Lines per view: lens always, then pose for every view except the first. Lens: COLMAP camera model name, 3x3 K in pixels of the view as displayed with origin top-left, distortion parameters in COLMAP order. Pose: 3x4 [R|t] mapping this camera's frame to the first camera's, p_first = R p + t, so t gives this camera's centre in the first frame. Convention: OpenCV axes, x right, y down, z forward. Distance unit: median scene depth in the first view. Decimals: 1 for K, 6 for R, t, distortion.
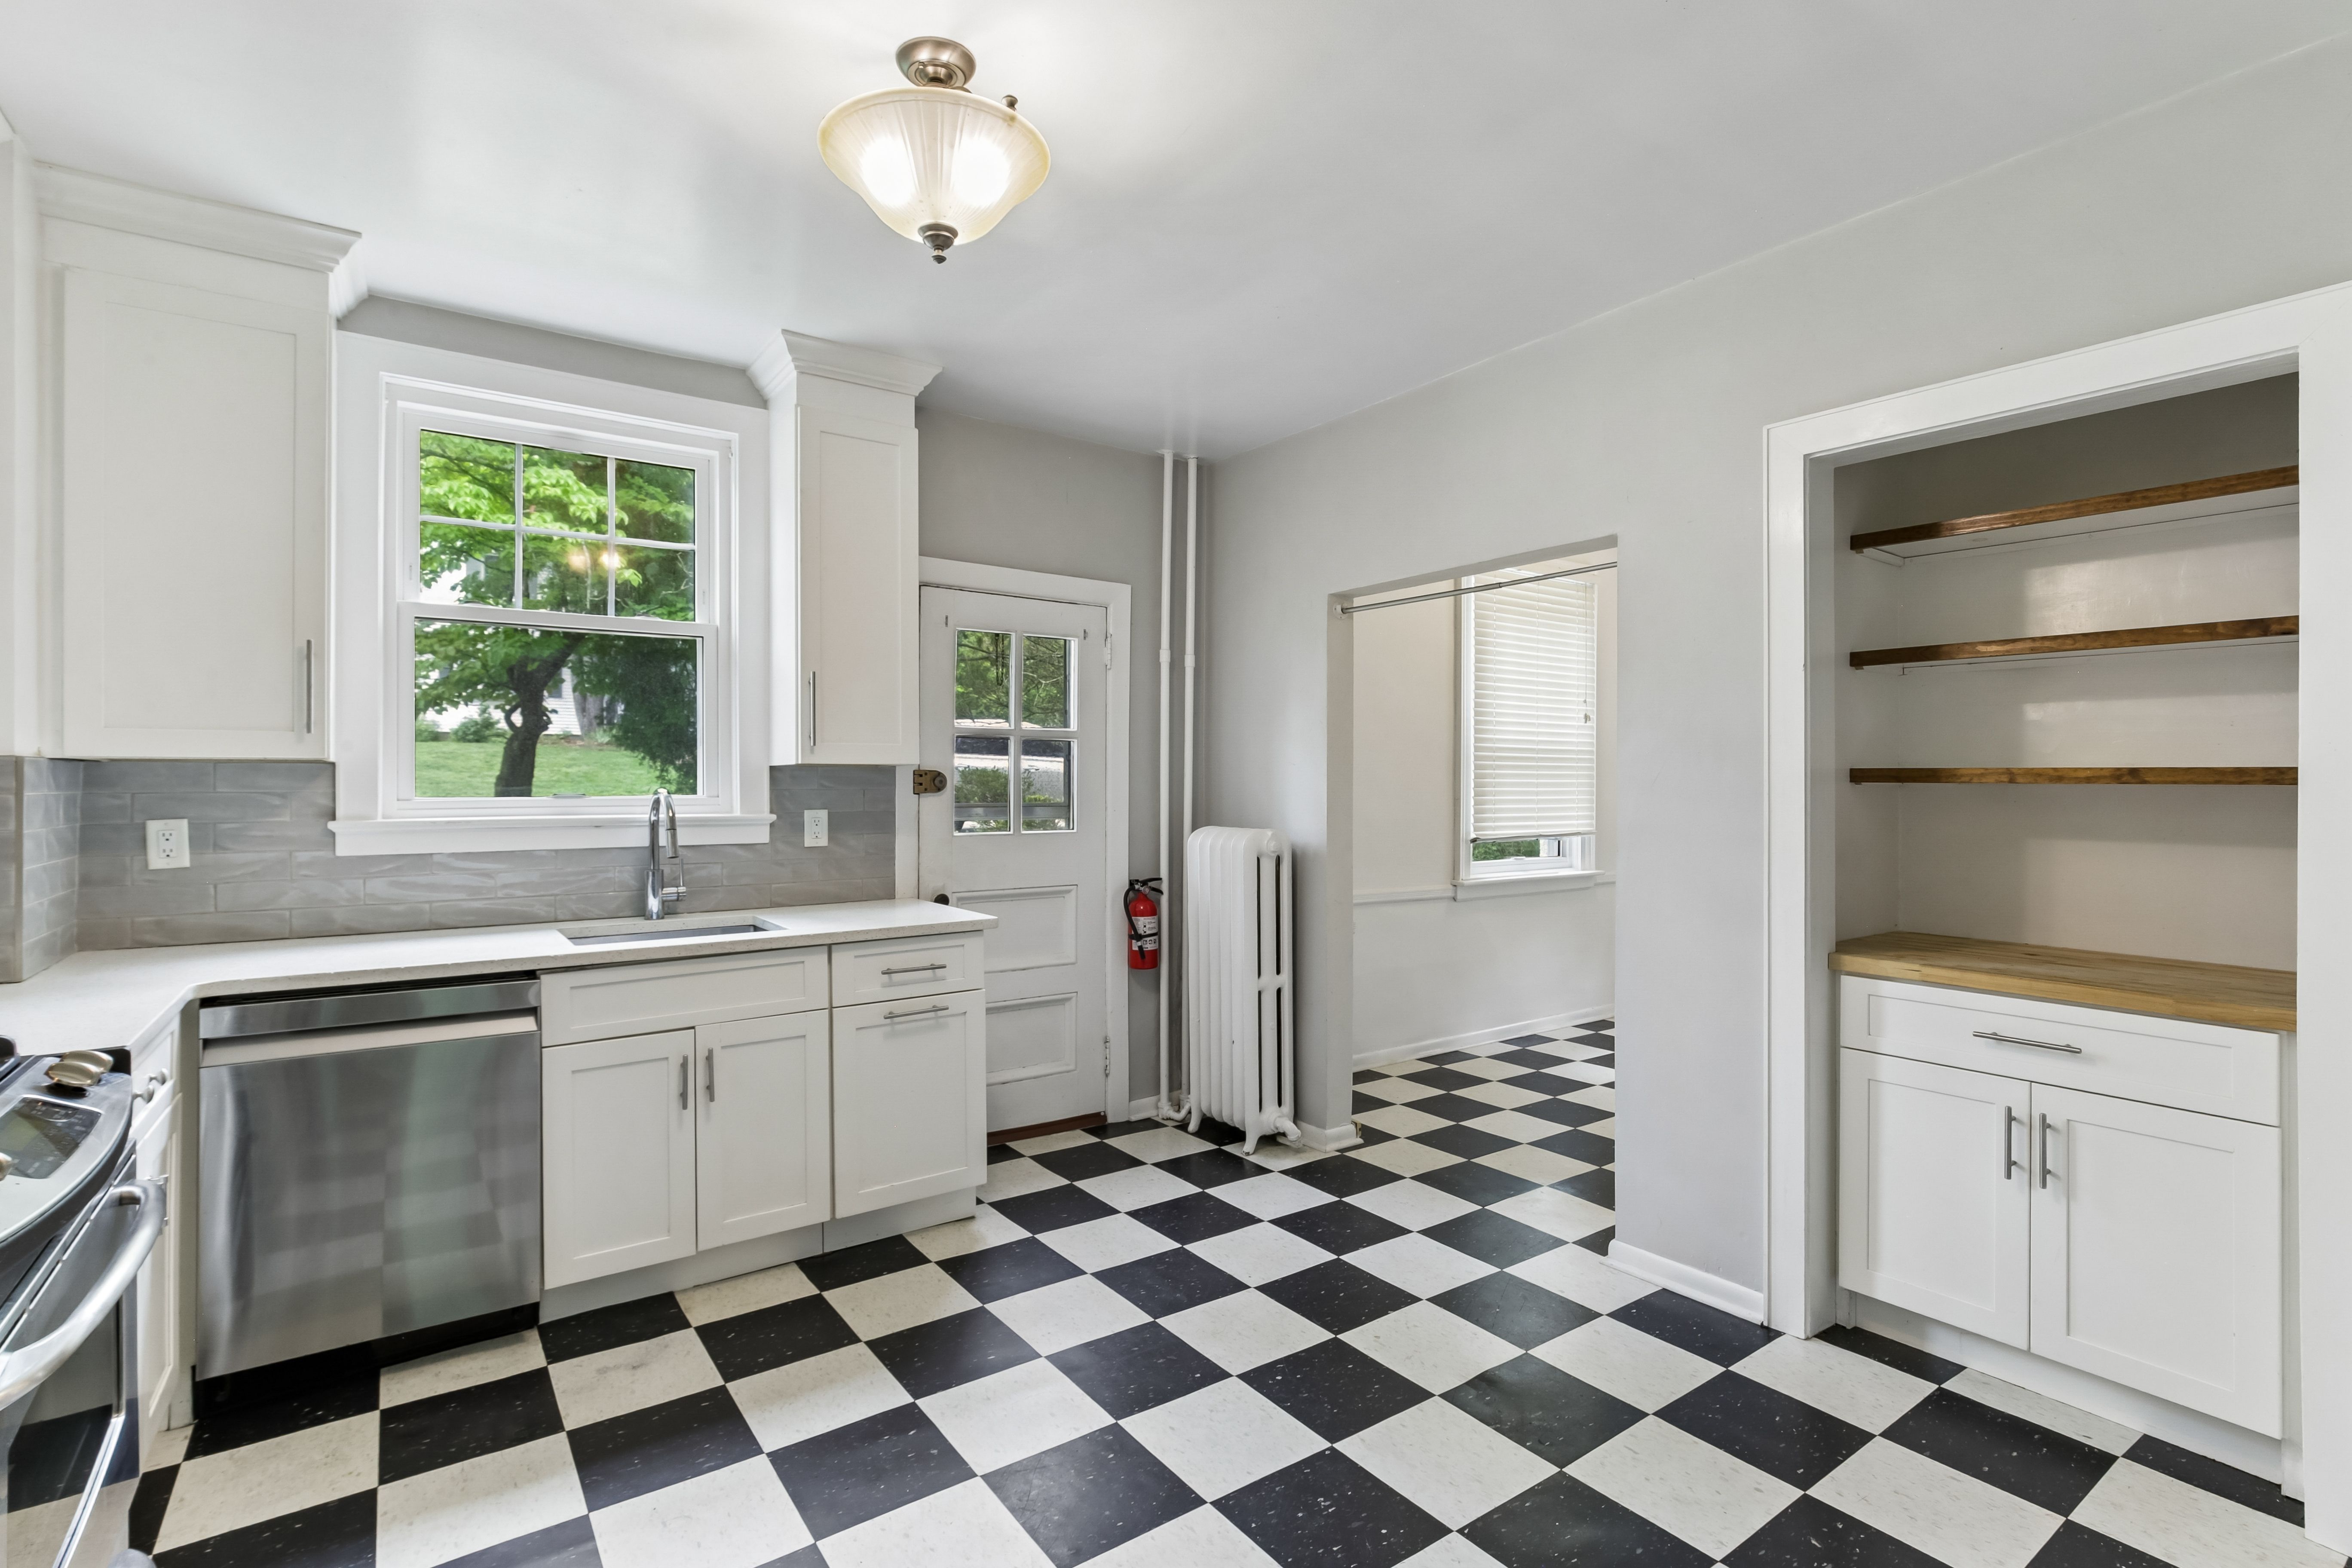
lens RADIAL K [[1099.7, 0, 1217.6], [0, 1099.7, 777.6], [0, 0, 1]] dist [-0.011094, 0.001259]
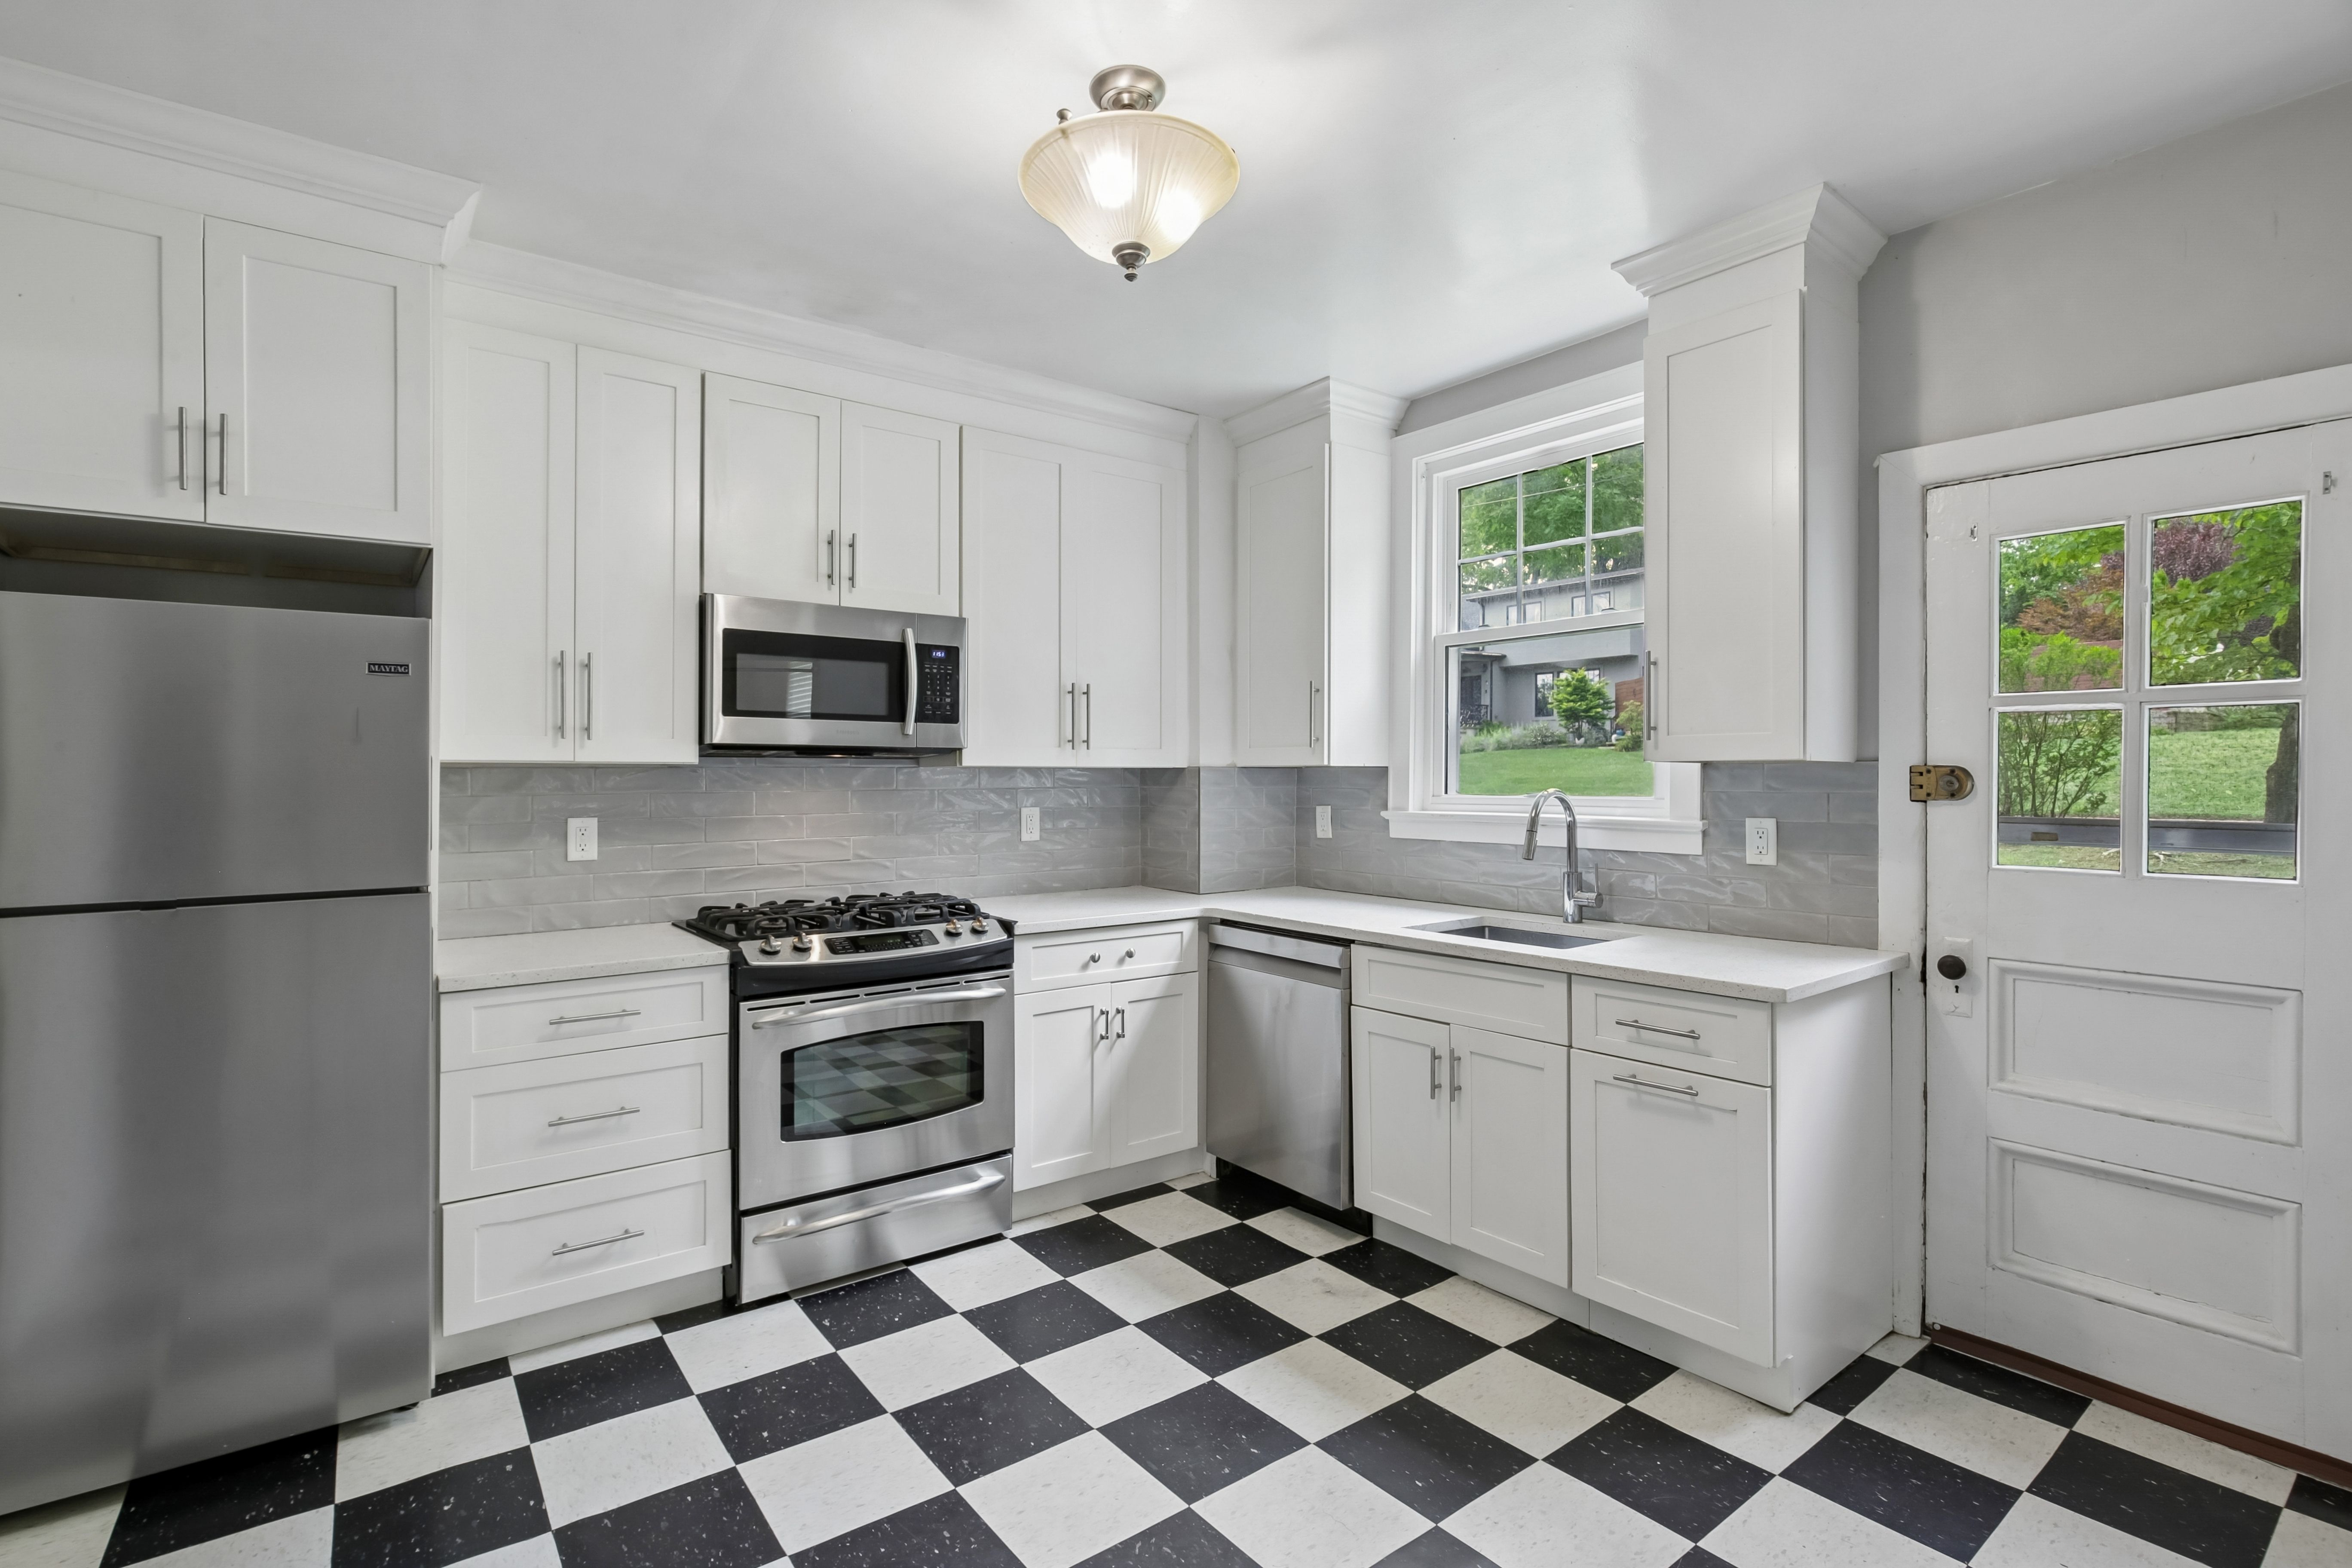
lens RADIAL K [[1099.7, 0, 1173.7], [0, 1099.7, 792.4], [0, 0, 1]] dist [-0.011094, 0.001259]
pose [[0.029184, 0.019819, -0.999378, 0.463895], [0.009680, 0.999751, 0.020109, -0.010636], [0.999527, -0.010261, 0.028985, 0.616327]]
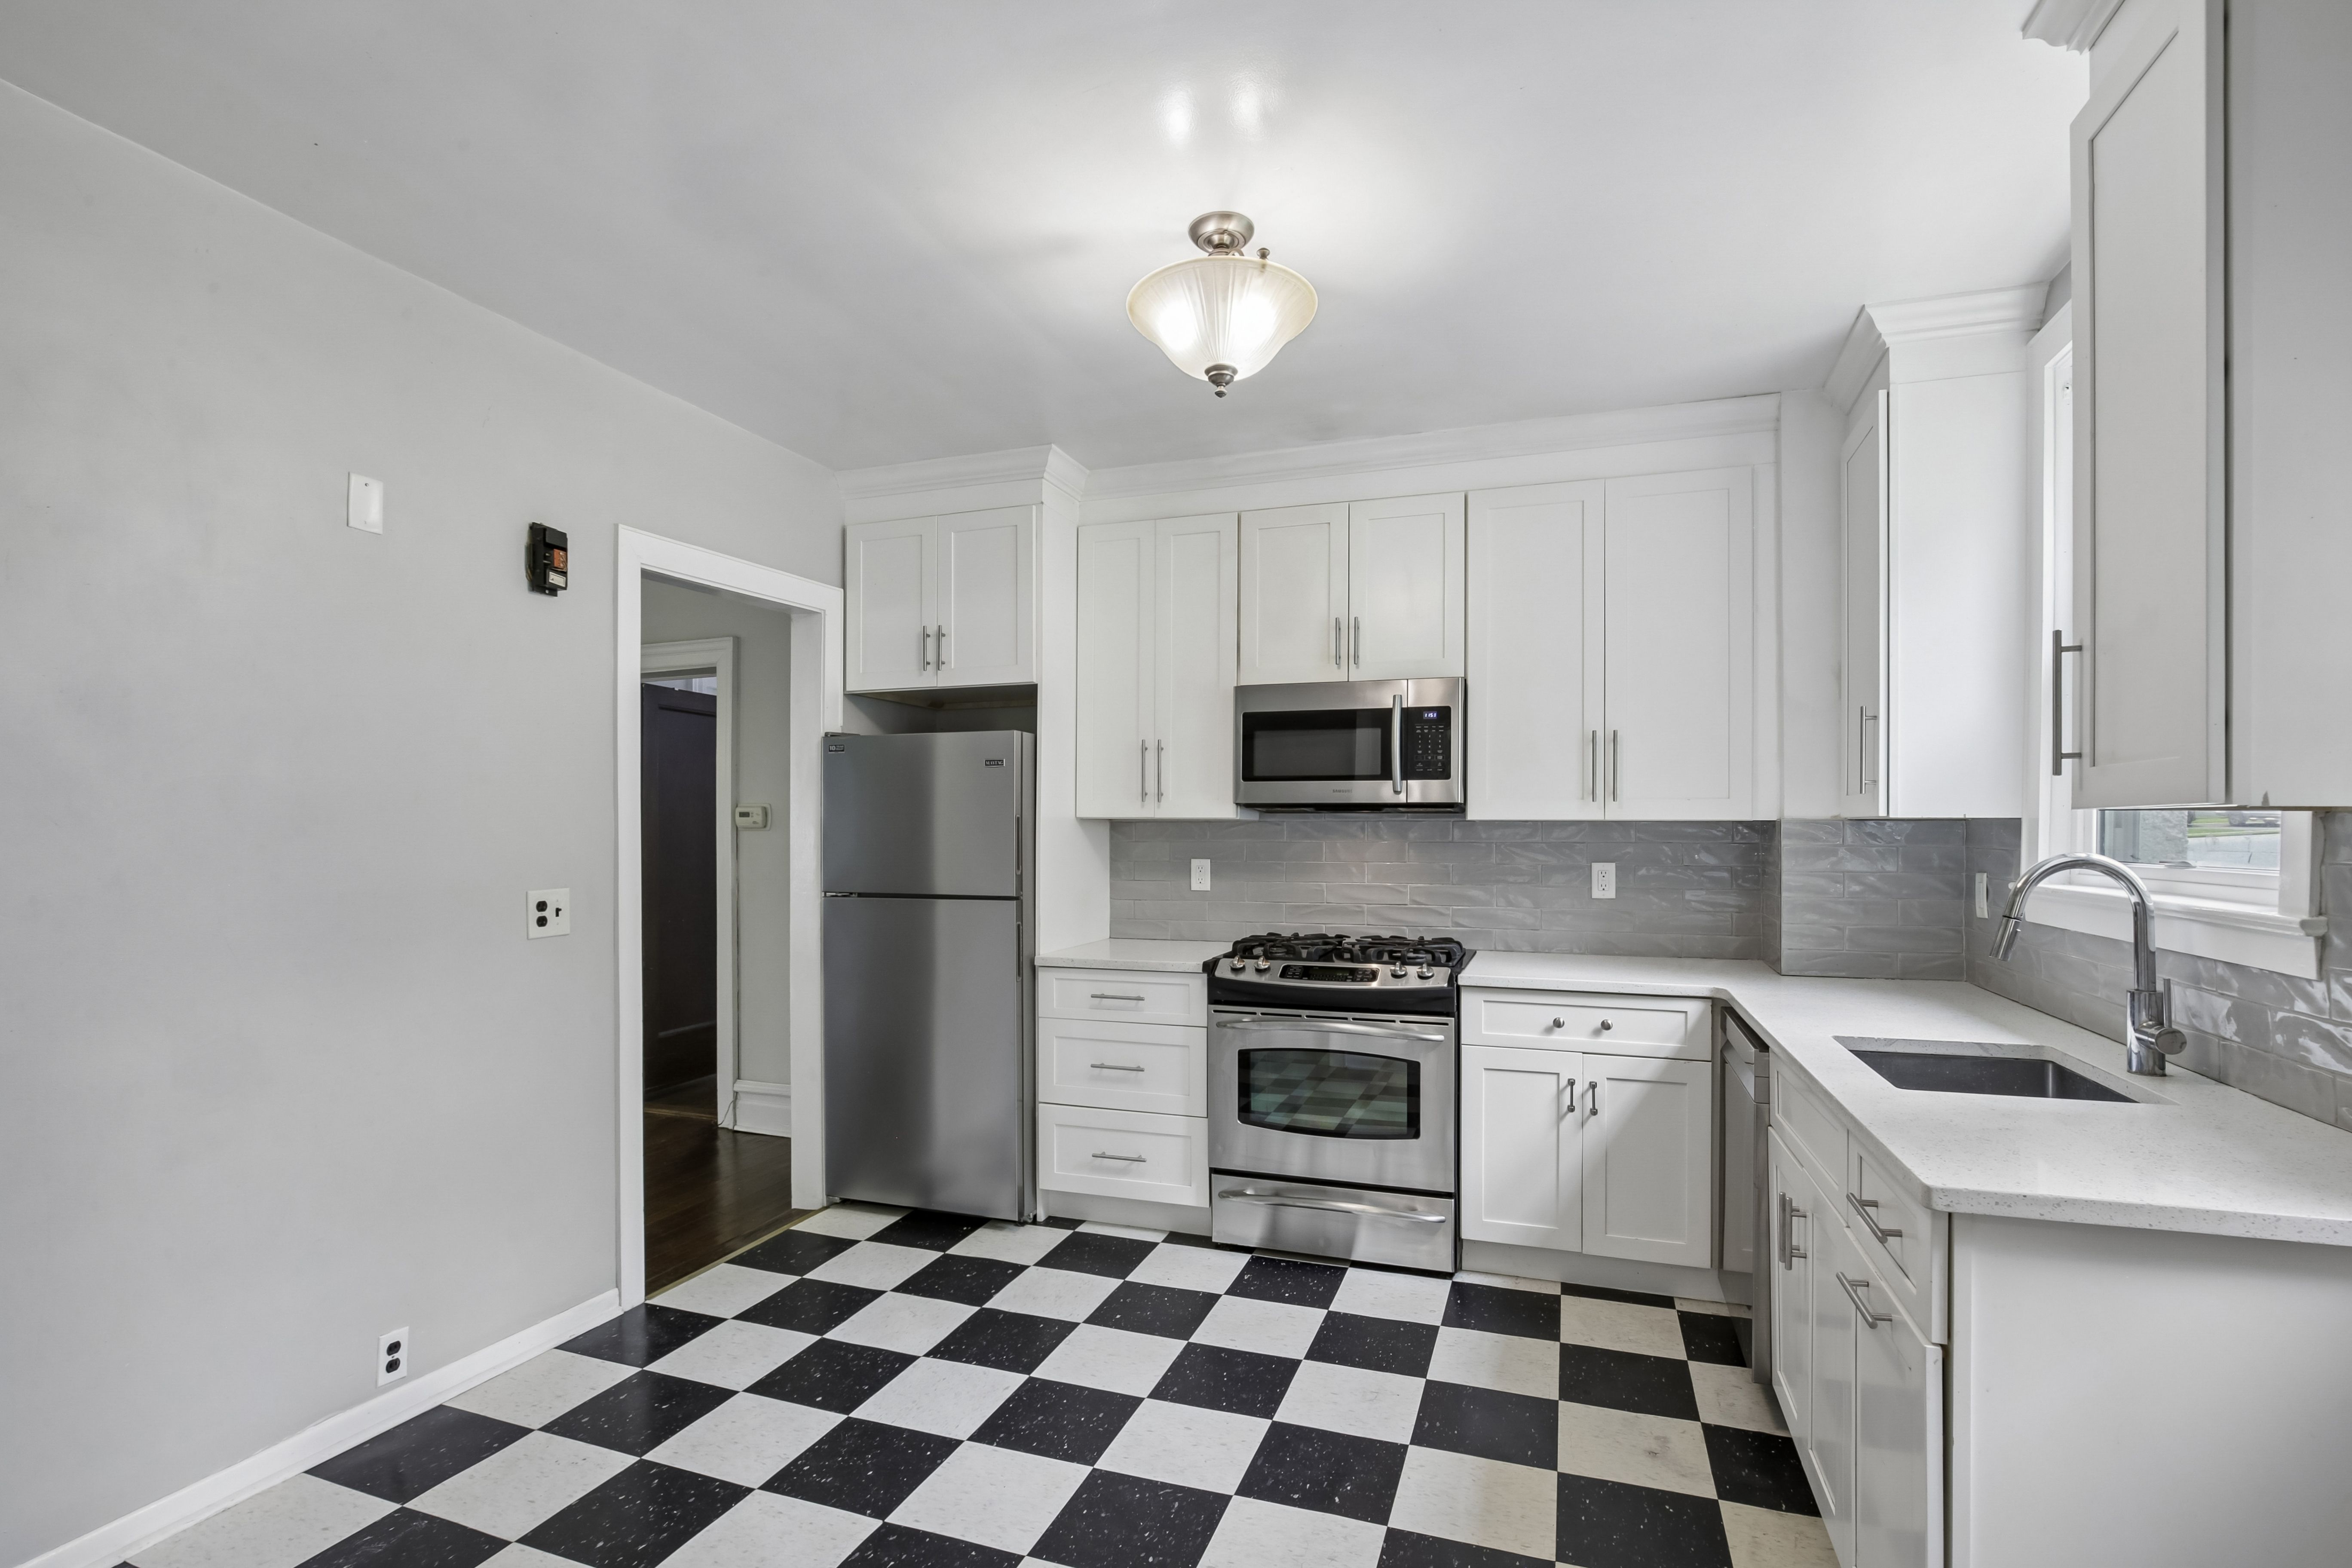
lens RADIAL K [[1099.7, 0, 1168.9], [0, 1099.7, 831.7], [0, 0, 1]] dist [-0.011094, 0.001259]
pose [[-0.811916, 0.005386, -0.583750, 0.277568], [0.006763, 0.999977, -0.000179, -0.006384], [0.583735, -0.004093, -0.811934, 1.170923]]
